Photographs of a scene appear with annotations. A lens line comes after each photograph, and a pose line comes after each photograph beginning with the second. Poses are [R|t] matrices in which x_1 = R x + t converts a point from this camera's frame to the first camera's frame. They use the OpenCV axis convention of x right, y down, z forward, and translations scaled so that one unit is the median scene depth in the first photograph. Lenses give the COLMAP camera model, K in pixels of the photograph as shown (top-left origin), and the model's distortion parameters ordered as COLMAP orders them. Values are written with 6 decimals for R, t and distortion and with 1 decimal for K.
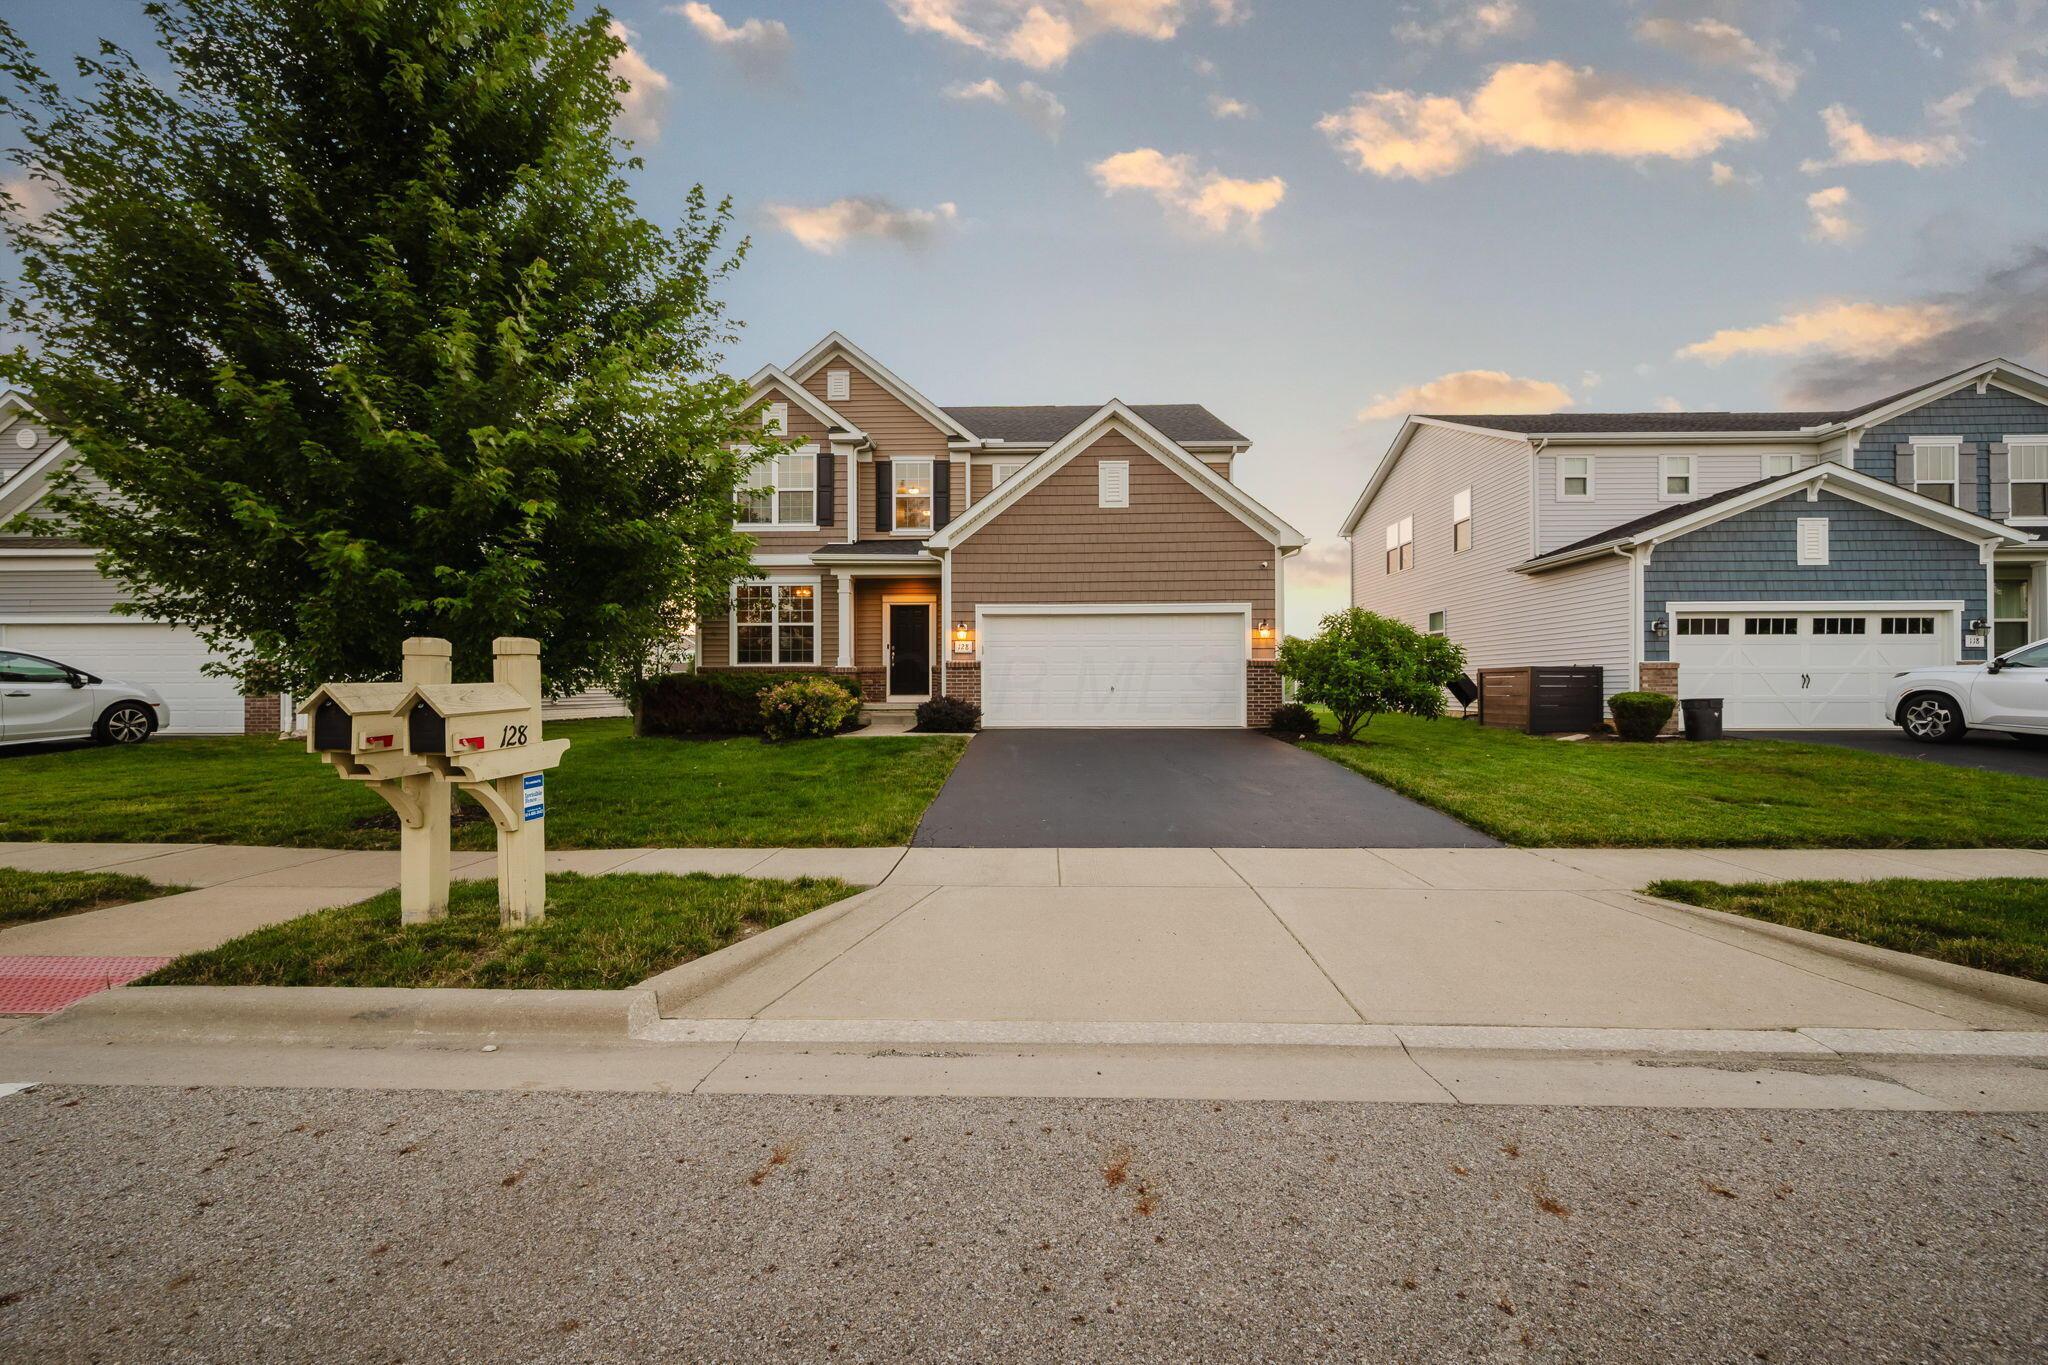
lens RADIAL K [[799.4, 0, 1026.0], [0, 799.4, 688.3], [0, 0, 1]] dist [0.000833, -0.000395]
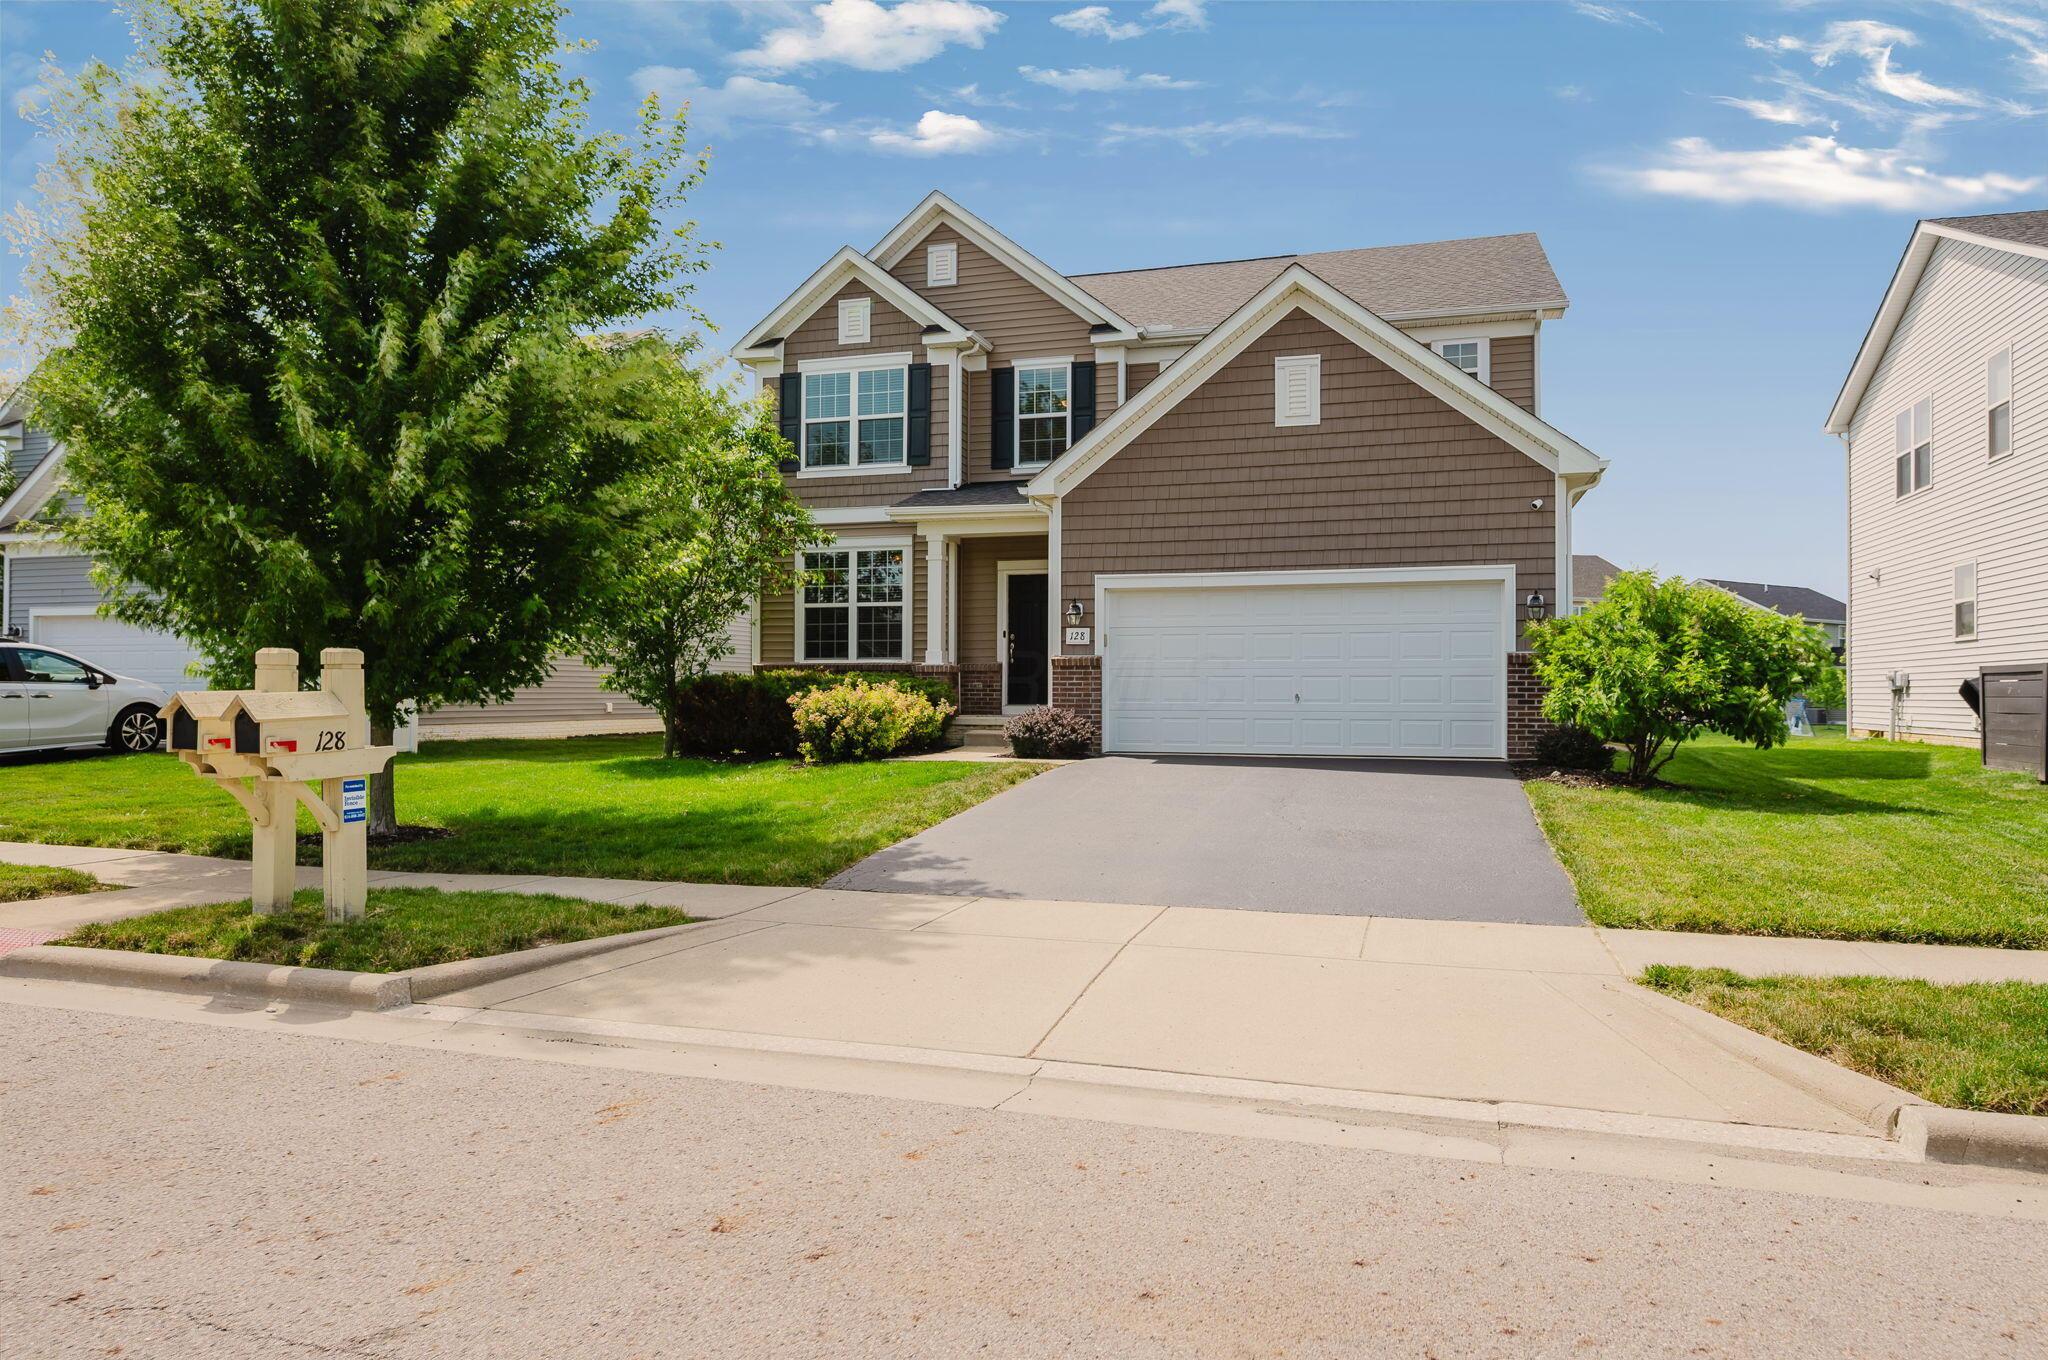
lens RADIAL K [[1318.4, 0, 1027.9], [0, 1318.4, 676.2], [0, 0, 1]] dist [-0.001475, -0.000113]
pose [[0.961469, 0.002045, -0.274906, 0.196312], [-0.005561, 0.999912, -0.012010, -0.002889], [0.274857, 0.013076, 0.961396, -0.115866]]
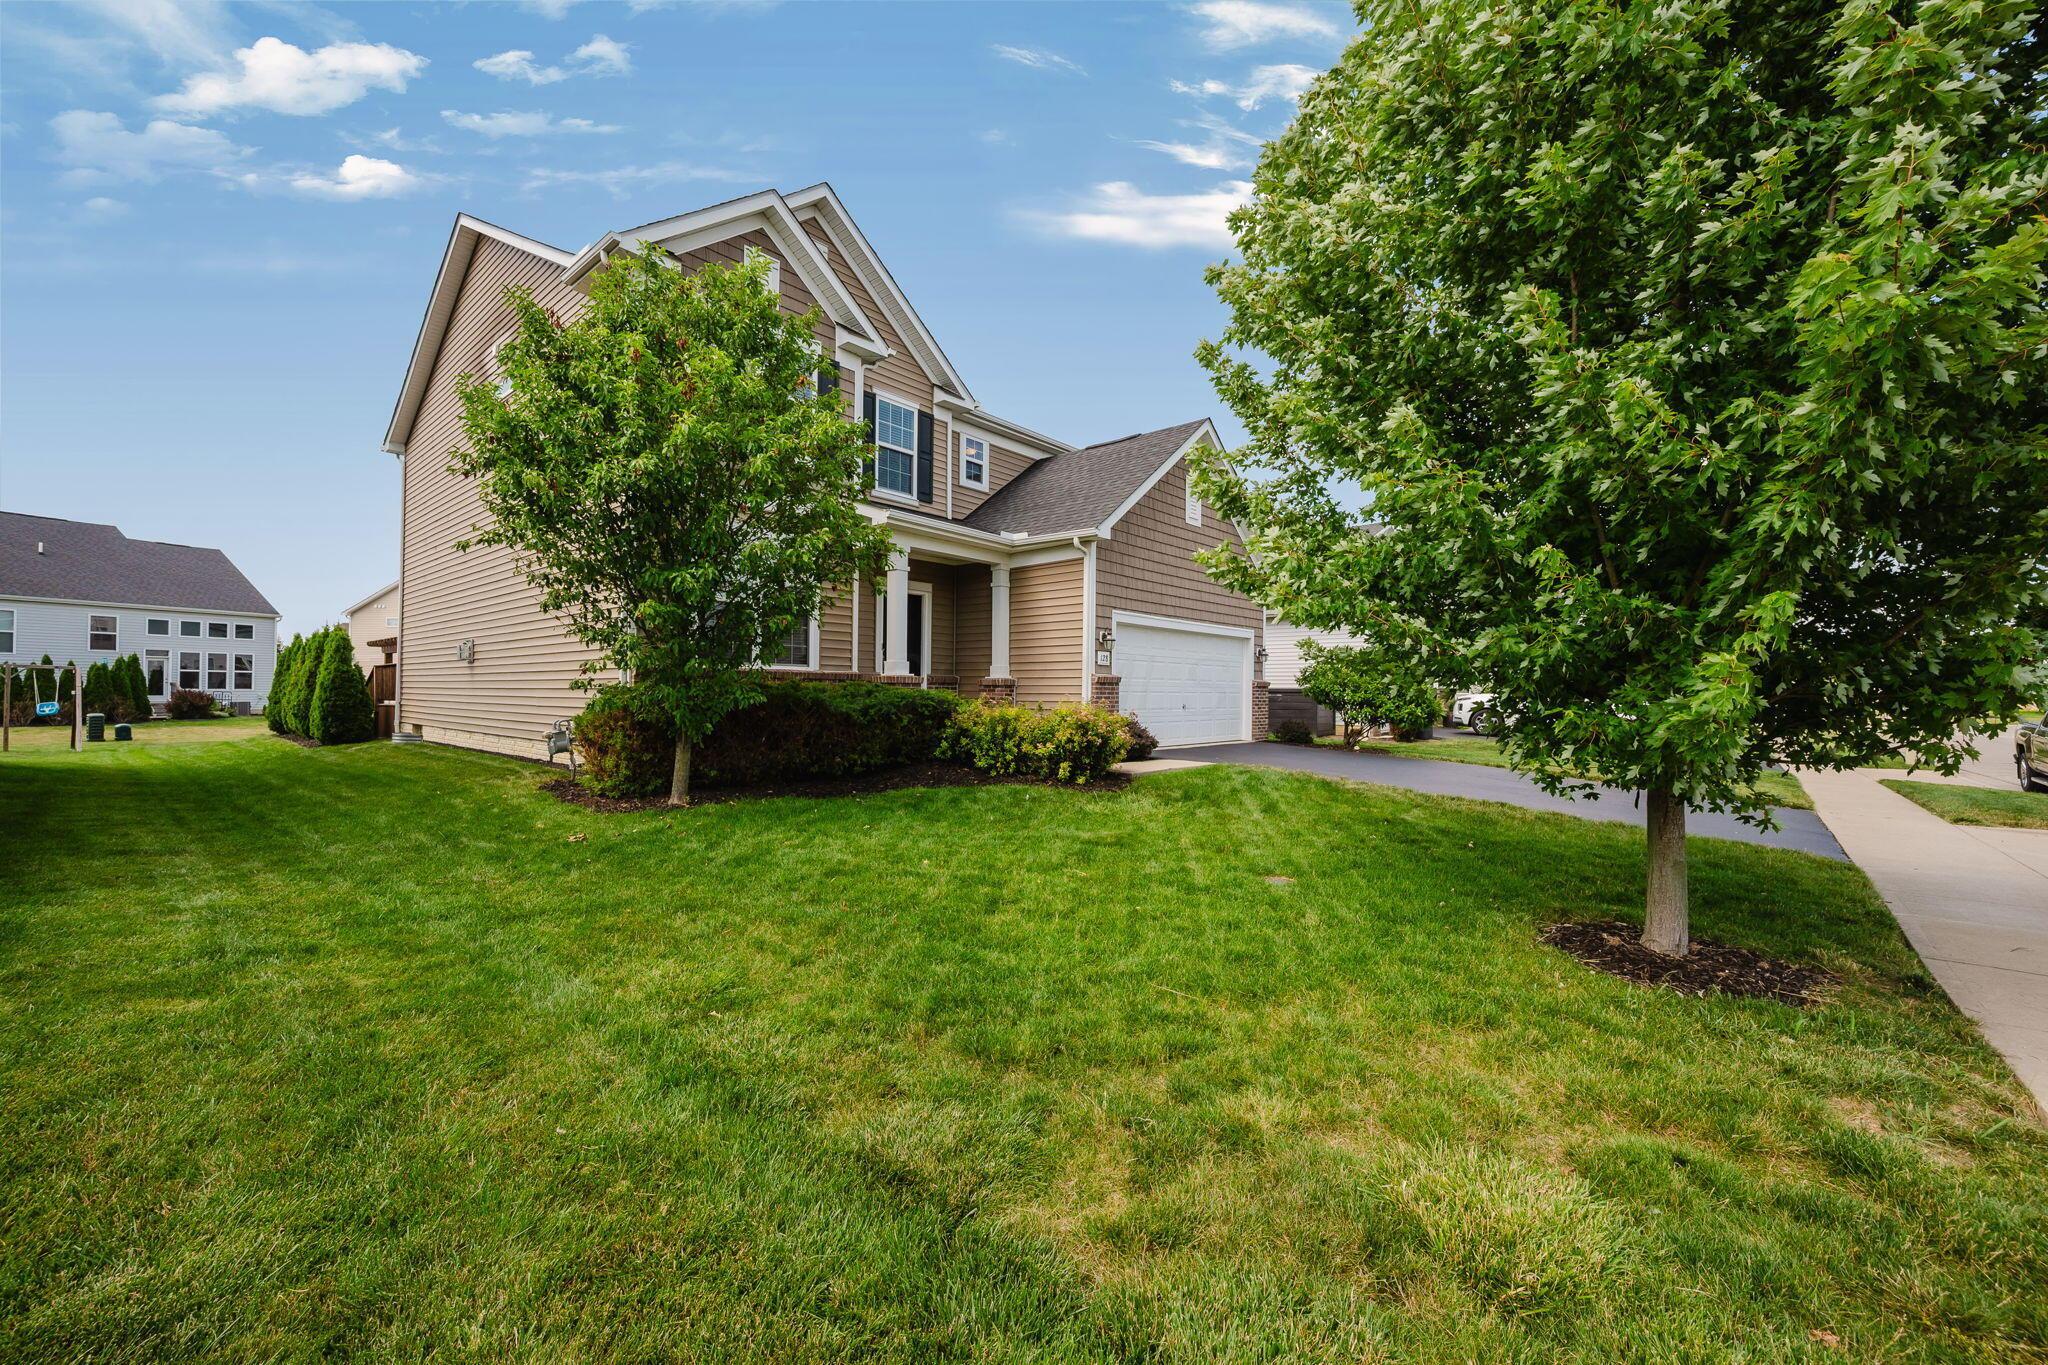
lens RADIAL K [[806.8, 0, 1021.6], [0, 806.8, 686.7], [0, 0, 1]] dist [-0.001197, -0.000018]
pose [[0.643548, 0.016277, 0.765233, -0.794088], [-0.013126, 0.999862, -0.010229, -0.011566], [-0.765293, -0.003462, 0.643673, 0.515585]]
